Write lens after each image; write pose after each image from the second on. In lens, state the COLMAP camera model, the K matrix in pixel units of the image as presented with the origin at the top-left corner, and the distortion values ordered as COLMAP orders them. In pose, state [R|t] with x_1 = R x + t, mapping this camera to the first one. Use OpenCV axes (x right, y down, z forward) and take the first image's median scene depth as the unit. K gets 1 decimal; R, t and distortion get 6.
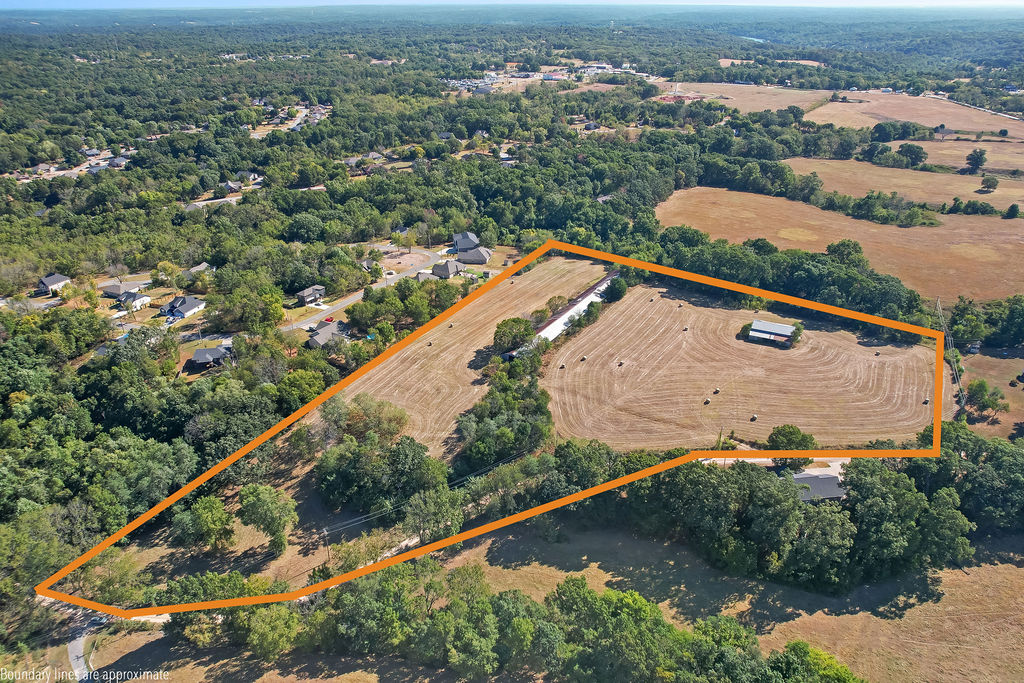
lens RADIAL K [[686.7, 0, 514.2], [0, 686.7, 340.3], [0, 0, 1]] dist [-0.083082, 0.076502]
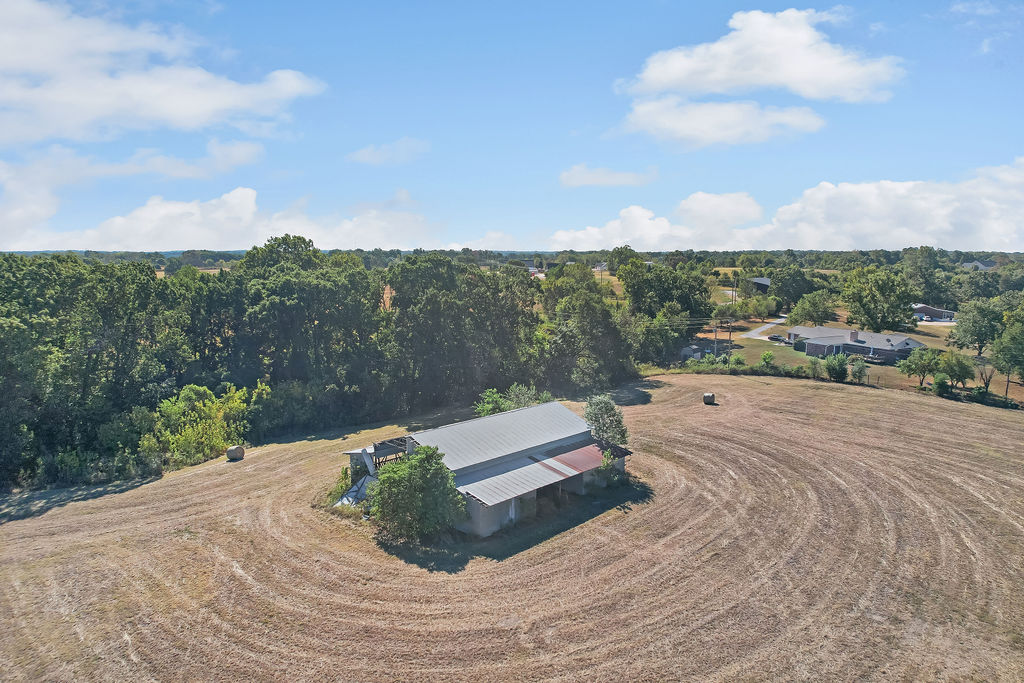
lens RADIAL K [[656.0, 0, 512.0], [0, 656.0, 341.5], [0, 0, 1]] dist [-0.080707, 0.075811]
pose [[0.308983, -0.120741, 0.943372, 0.147478], [0.420016, 0.907263, -0.021449, -0.026235], [-0.853297, 0.402859, 0.331042, 0.658145]]
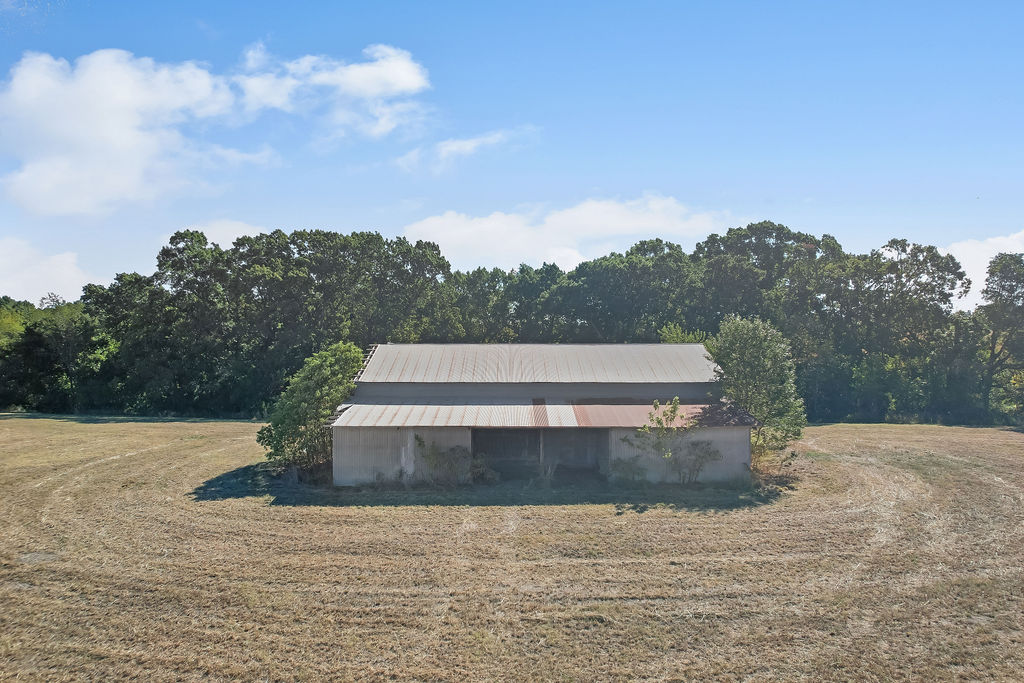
lens RADIAL K [[656.0, 0, 512.0], [0, 656.0, 341.5], [0, 0, 1]] dist [-0.080707, 0.075811]
pose [[0.892423, -0.006566, 0.451152, 0.228573], [0.202691, 0.899157, -0.387857, 0.013613], [-0.403110, 0.437576, 0.803760, 0.647016]]
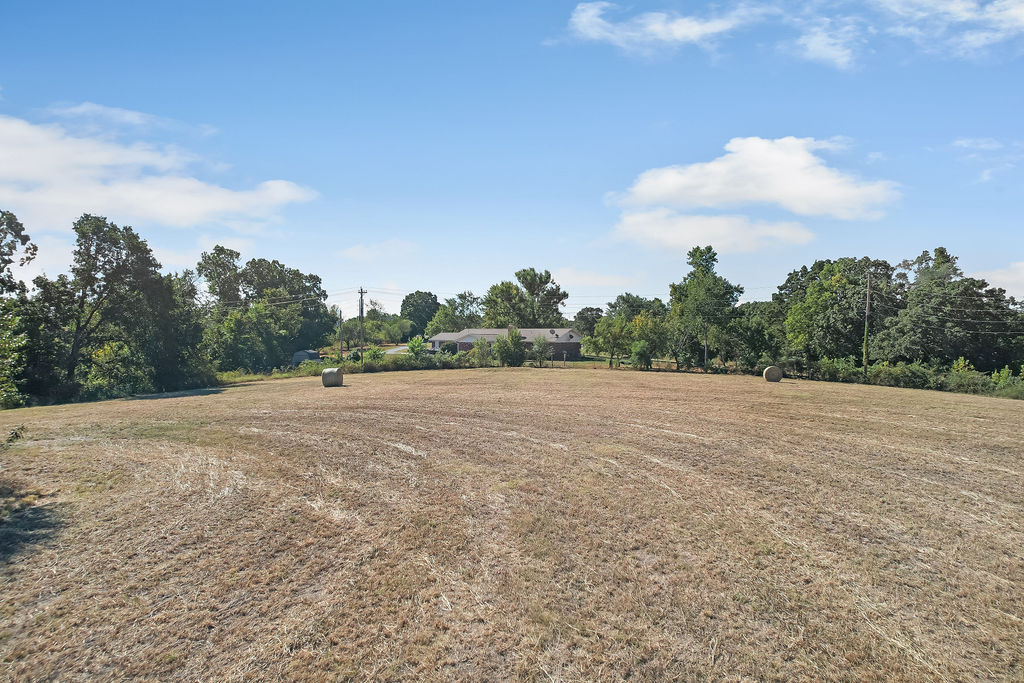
lens RADIAL K [[656.0, 0, 512.0], [0, 656.0, 341.5], [0, 0, 1]] dist [-0.080707, 0.075811]
pose [[-0.243443, -0.009077, 0.969873, 0.243408], [0.428400, 0.896123, 0.115917, 0.007154], [-0.870178, 0.443712, -0.214267, 0.675058]]
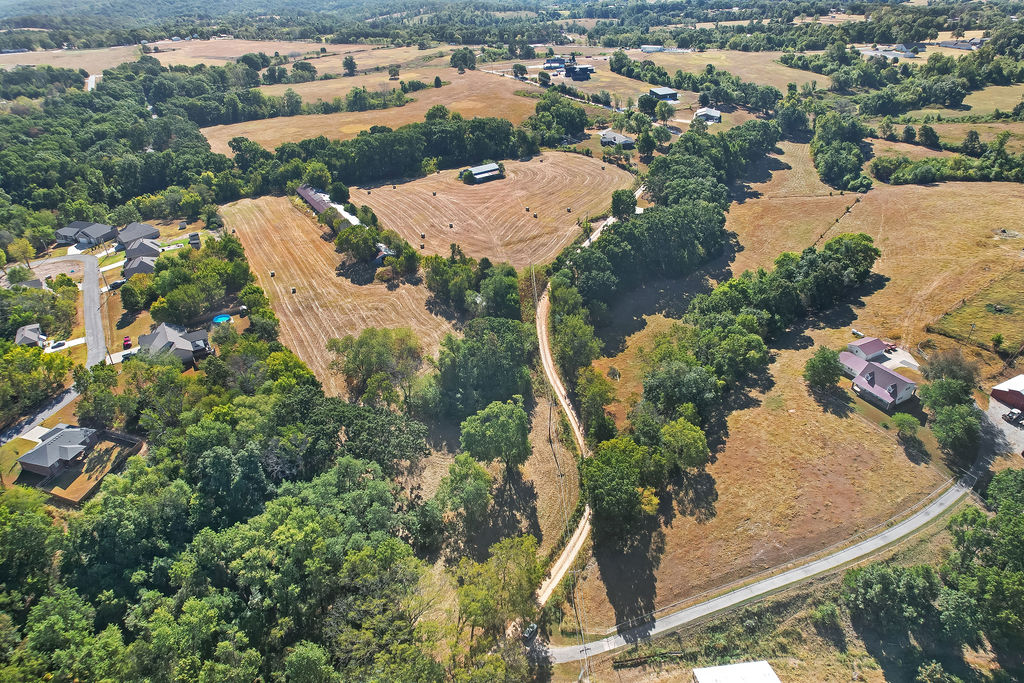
lens RADIAL K [[656.0, 0, 512.0], [0, 656.0, 341.5], [0, 0, 1]] dist [-0.080707, 0.075811]
pose [[0.459368, -0.460833, 0.759351, -0.452733], [0.423370, 0.865127, 0.268909, -0.030077], [-0.780858, 0.197959, 0.592514, 0.229380]]
